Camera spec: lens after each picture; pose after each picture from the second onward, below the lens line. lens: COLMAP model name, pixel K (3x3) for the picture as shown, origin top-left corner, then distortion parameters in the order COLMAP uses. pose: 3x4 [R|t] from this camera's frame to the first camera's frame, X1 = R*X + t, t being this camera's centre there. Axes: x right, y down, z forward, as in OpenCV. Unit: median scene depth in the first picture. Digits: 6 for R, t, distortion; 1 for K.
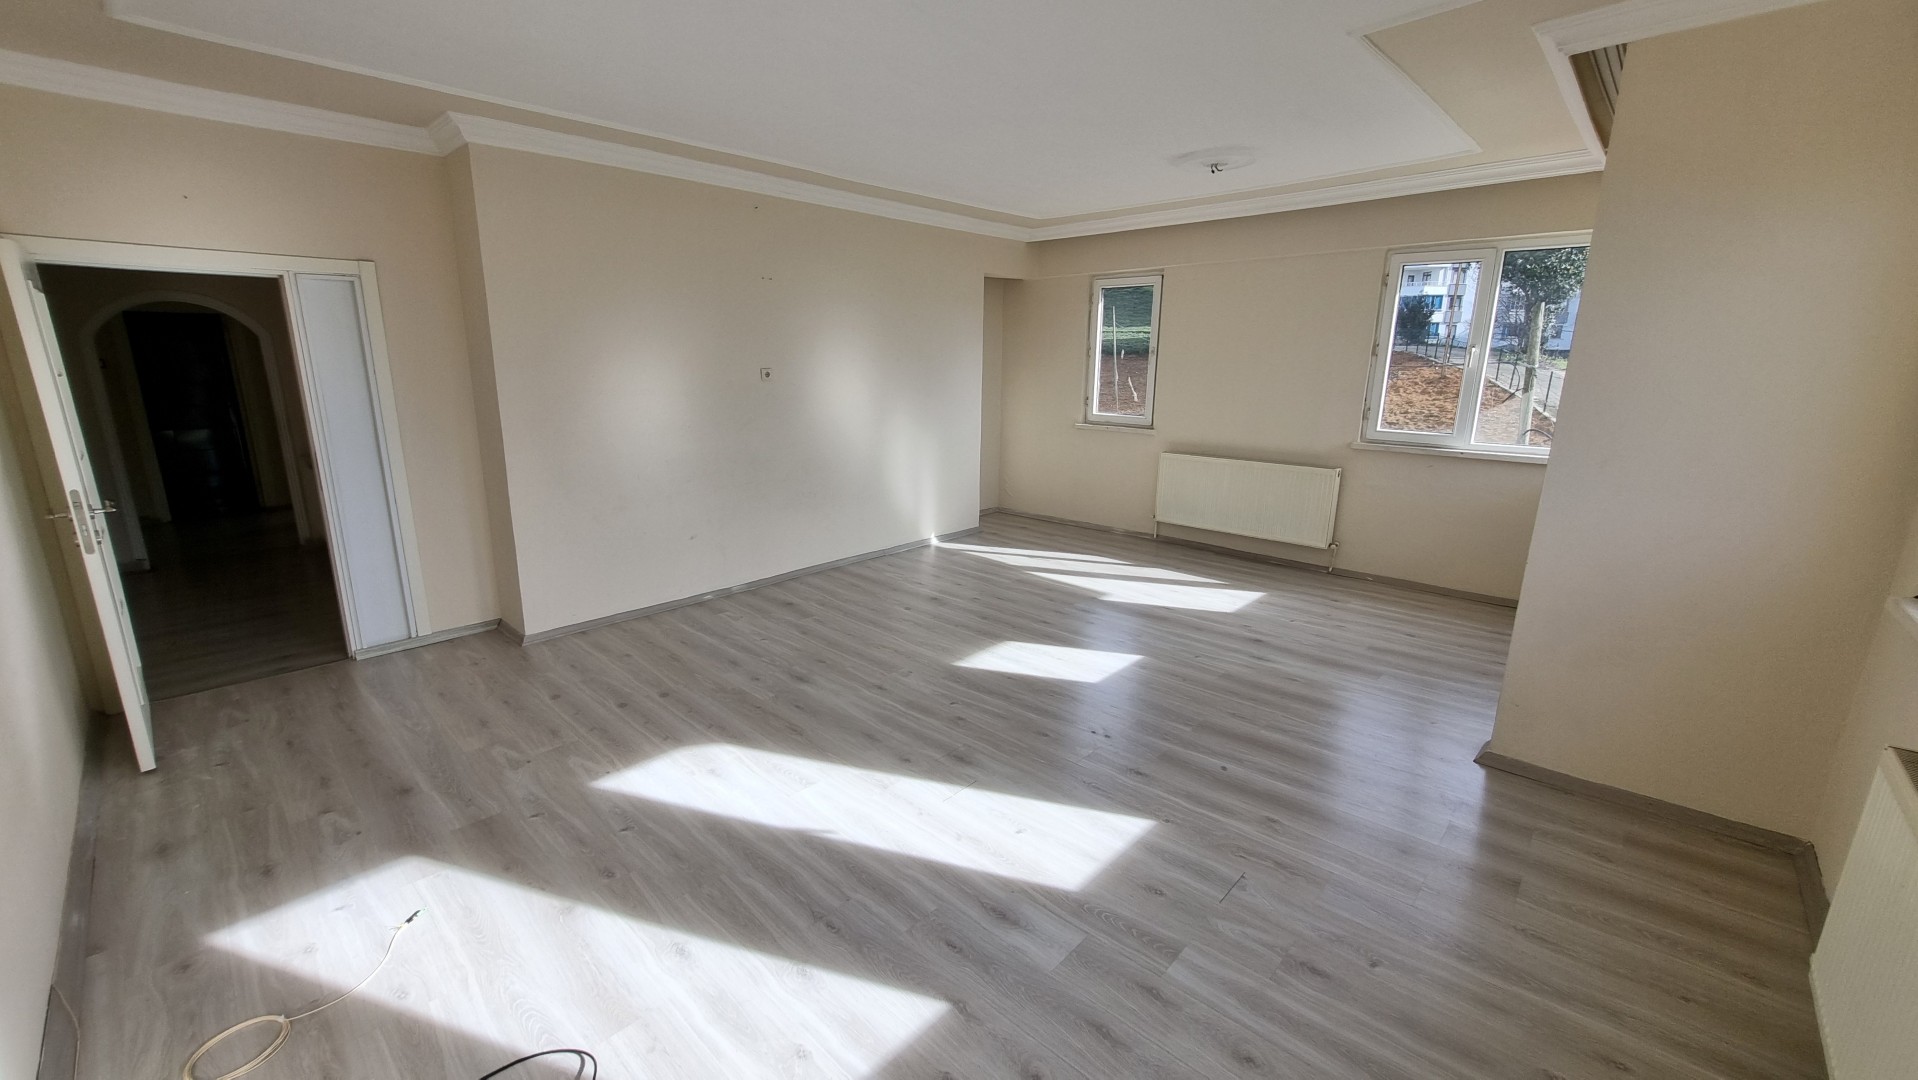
lens RADIAL K [[747.7, 0, 936.6], [0, 747.7, 536.7], [0, 0, 1]] dist [-0.000138, 0.000246]
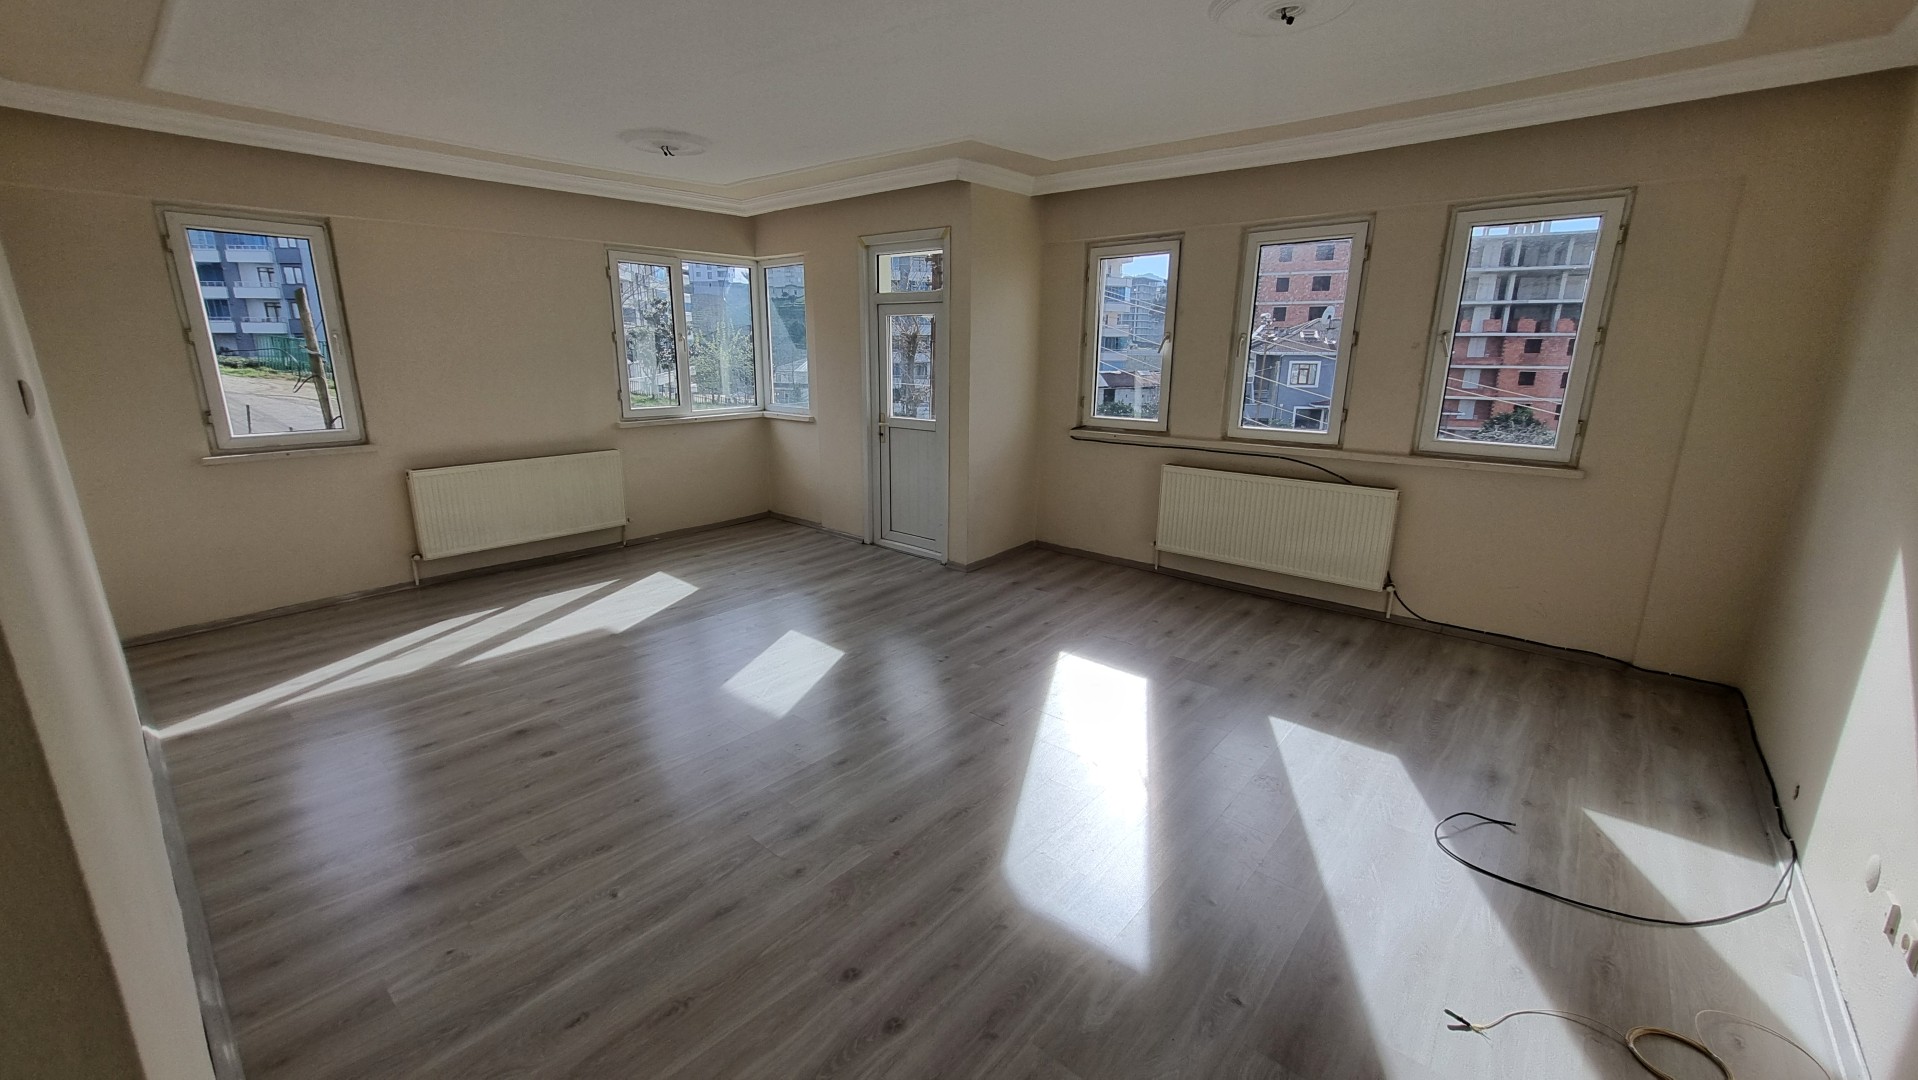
lens RADIAL K [[751.9, 0, 928.6], [0, 751.9, 533.7], [0, 0, 1]] dist [0.000441, -0.001949]
pose [[-0.039273, -0.246816, 0.968266, -0.638239], [0.234486, 0.939678, 0.249040, -0.163590], [-0.971326, 0.236826, 0.020971, 0.675399]]
